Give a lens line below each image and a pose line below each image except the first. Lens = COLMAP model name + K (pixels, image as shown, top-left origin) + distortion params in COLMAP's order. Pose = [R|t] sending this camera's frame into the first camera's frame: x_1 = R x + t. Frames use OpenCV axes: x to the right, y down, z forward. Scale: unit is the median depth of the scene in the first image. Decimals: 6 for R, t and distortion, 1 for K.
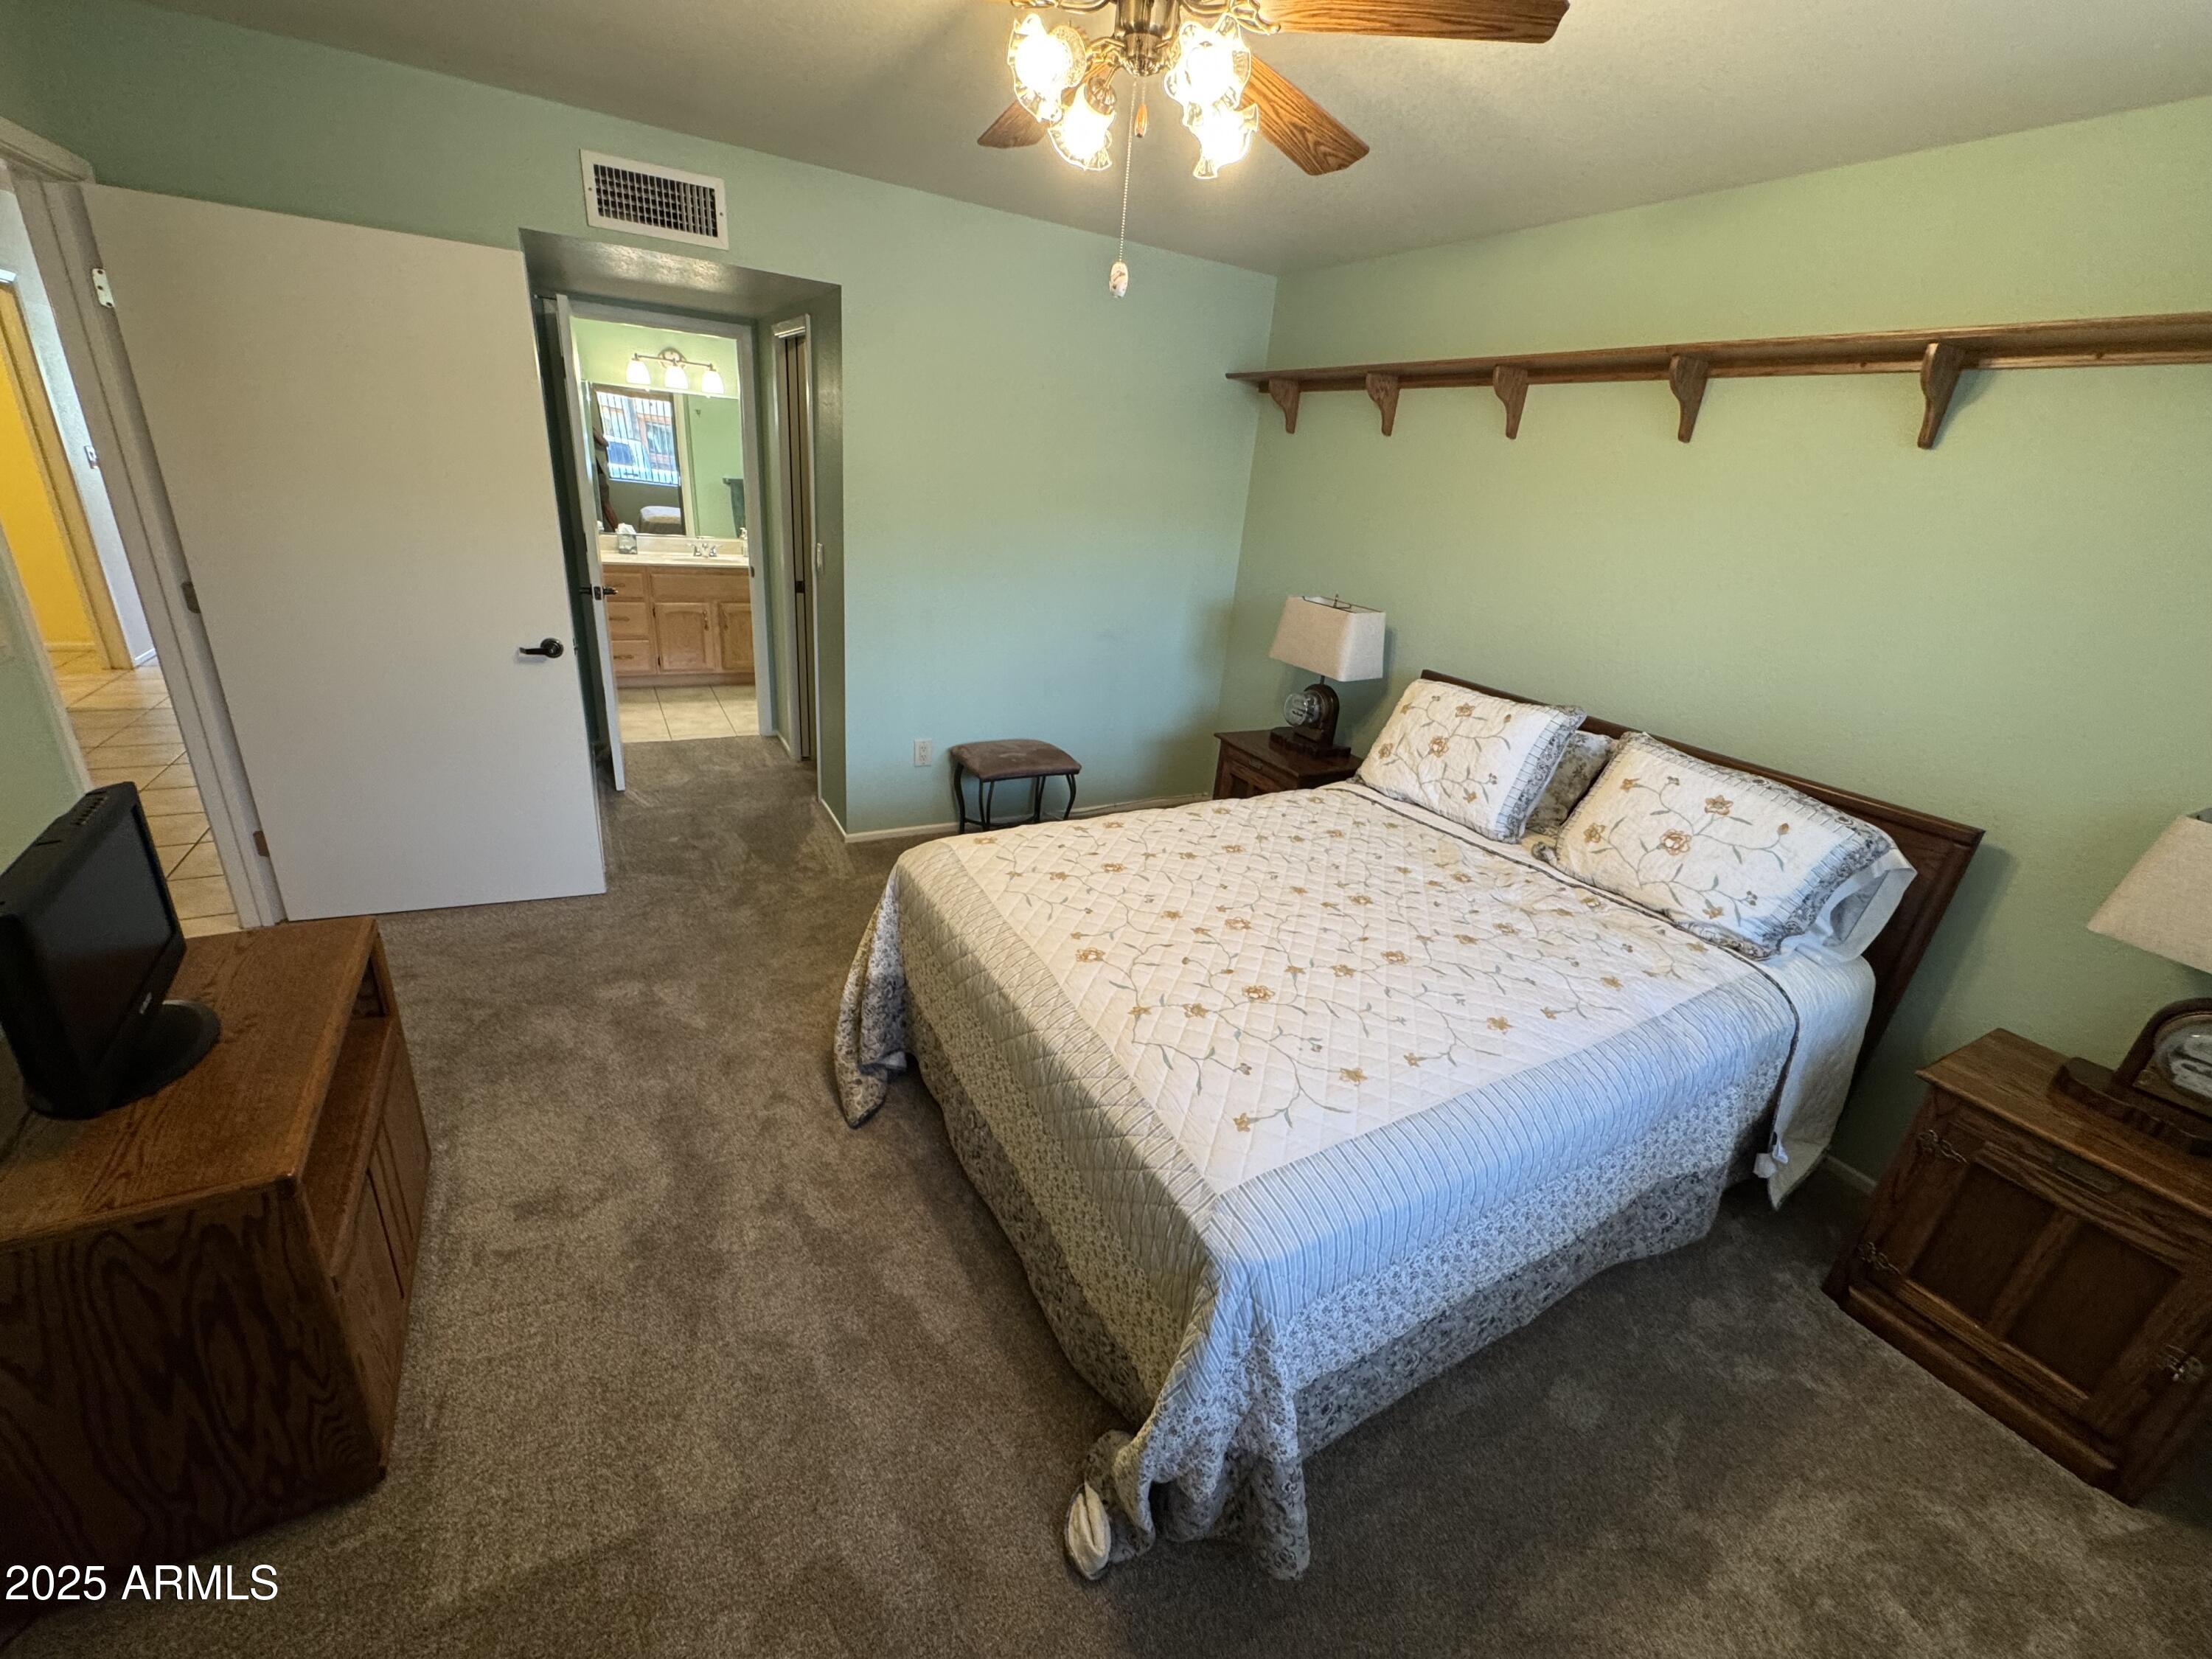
lens RADIAL K [[887.9, 0, 1106.0], [0, 887.9, 829.5], [0, 0, 1]] dist [-0.003006, -0.000400]
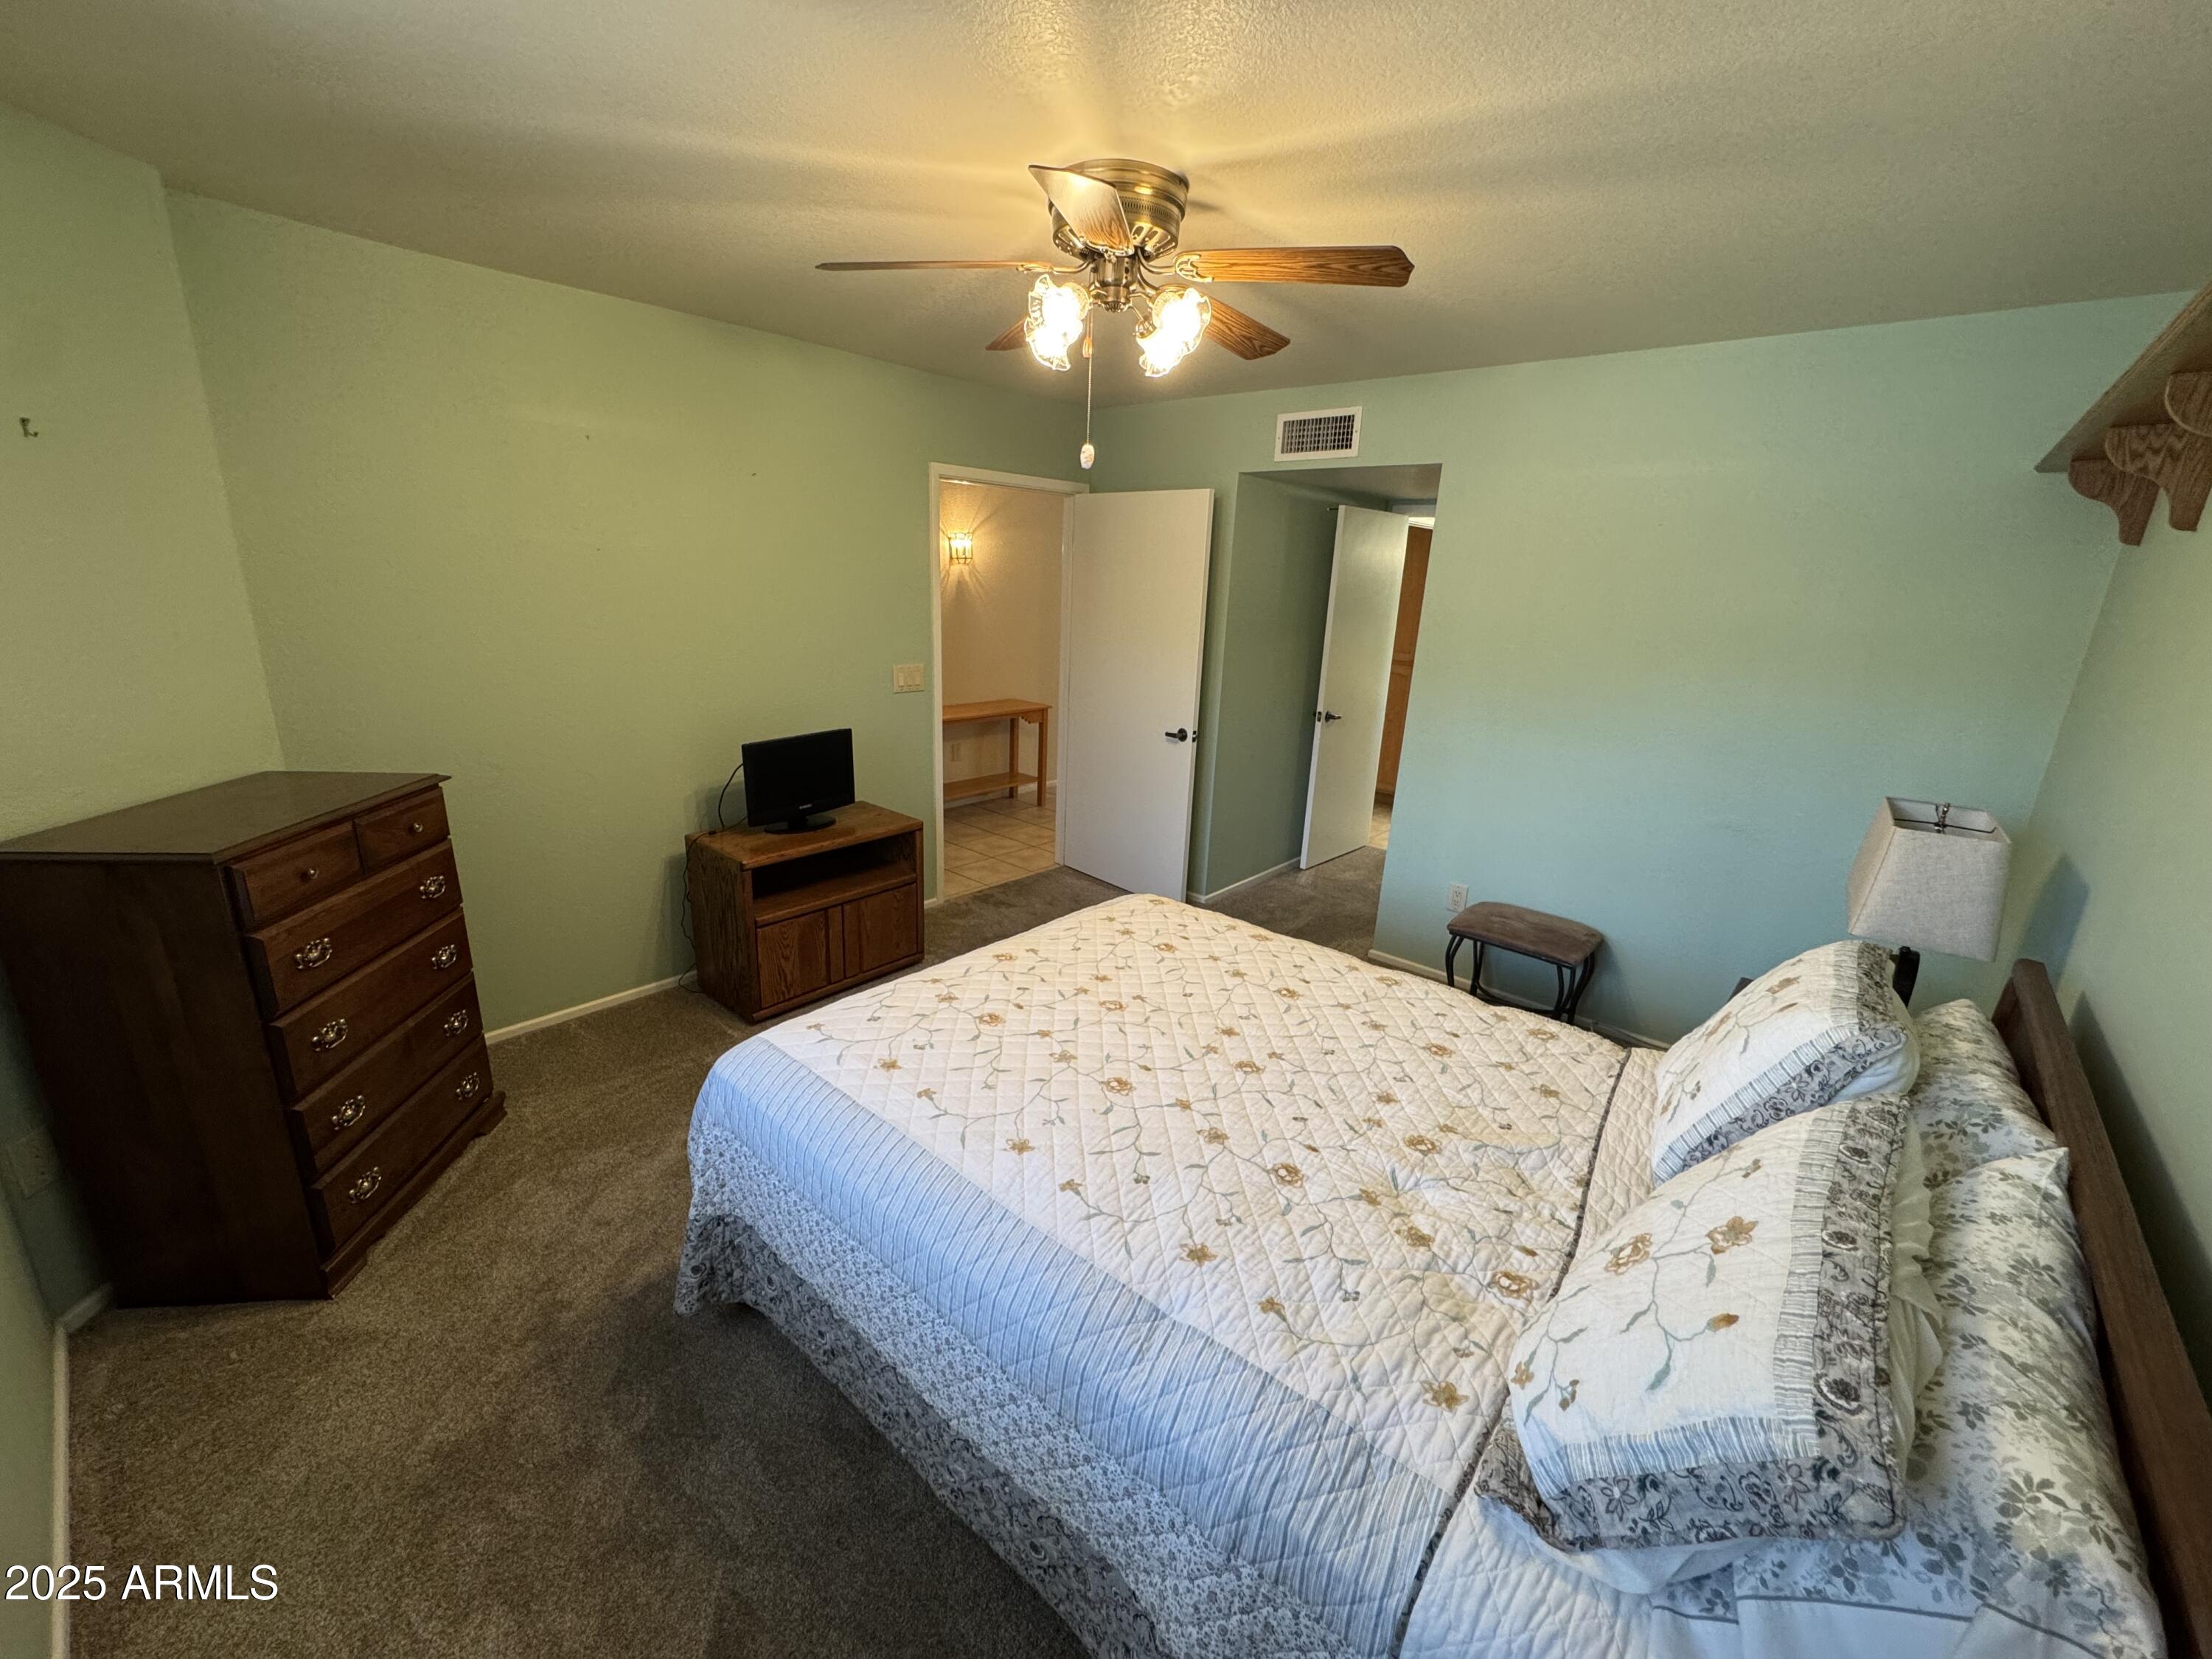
lens RADIAL K [[887.9, 0, 1106.0], [0, 887.9, 829.5], [0, 0, 1]] dist [-0.003006, -0.000400]
pose [[0.334628, 0.191775, -0.922630, 0.909779], [-0.367771, 0.928011, 0.059508, -0.121587], [0.867623, 0.319403, 0.381067, 0.458830]]
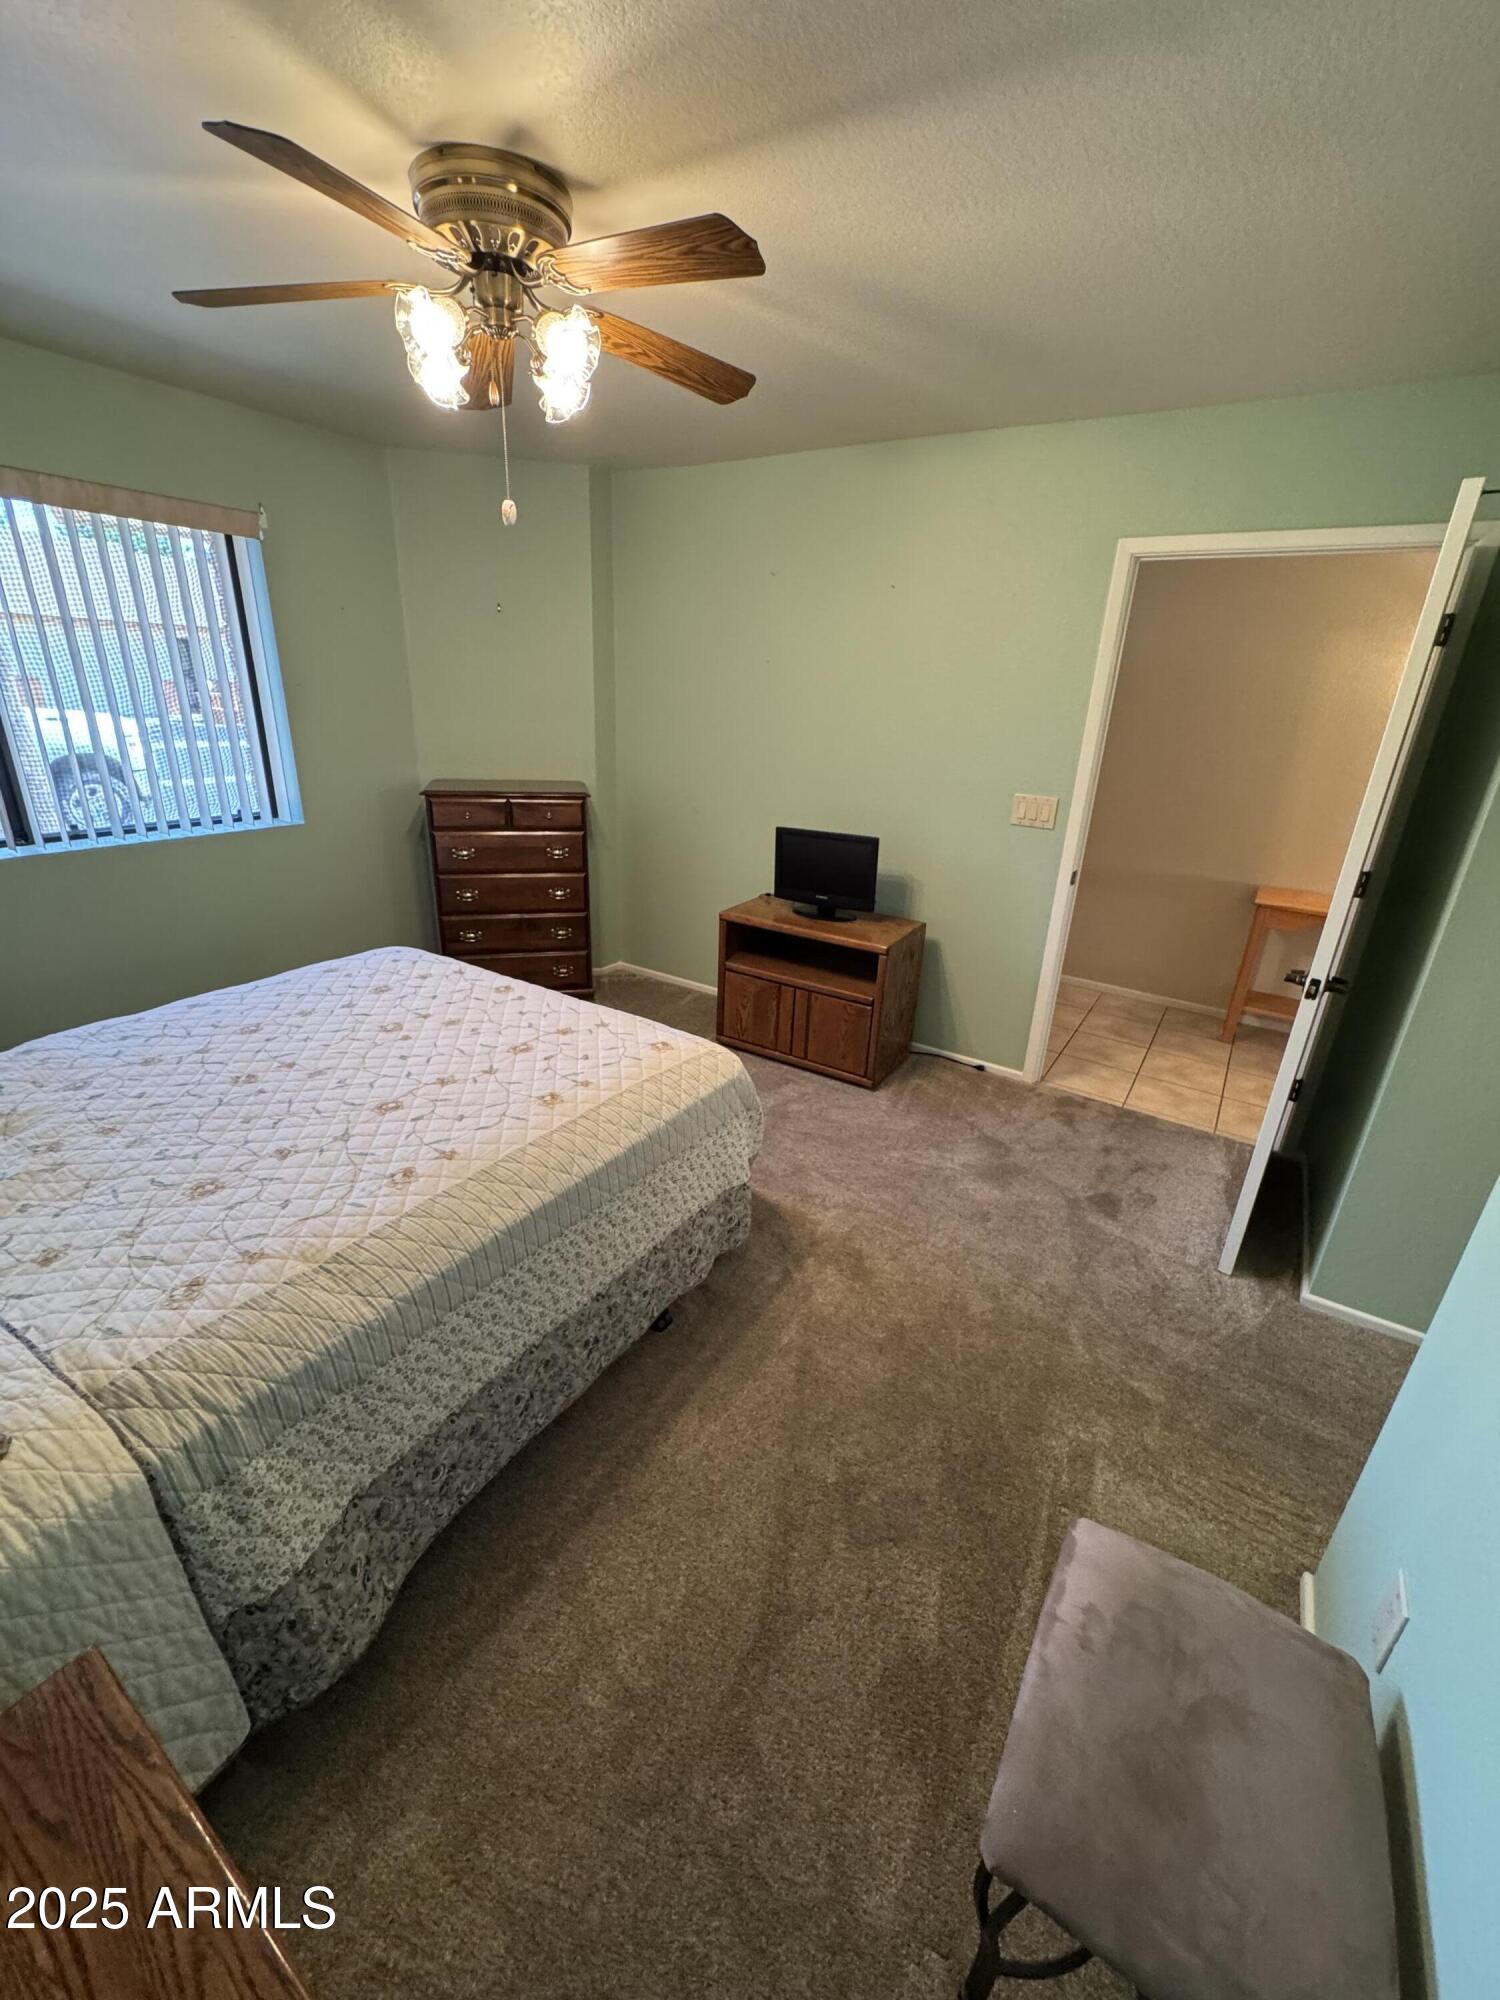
lens RADIAL K [[802.2, 0, 750.0], [0, 802.2, 1000.0], [0, 0, 1]] dist [-0.000107, -0.000187]
pose [[-0.876707, 0.058285, -0.477481, 0.203789], [-0.285405, 0.736002, 0.613877, -0.609093], [0.387207, 0.674465, -0.628623, 1.570335]]
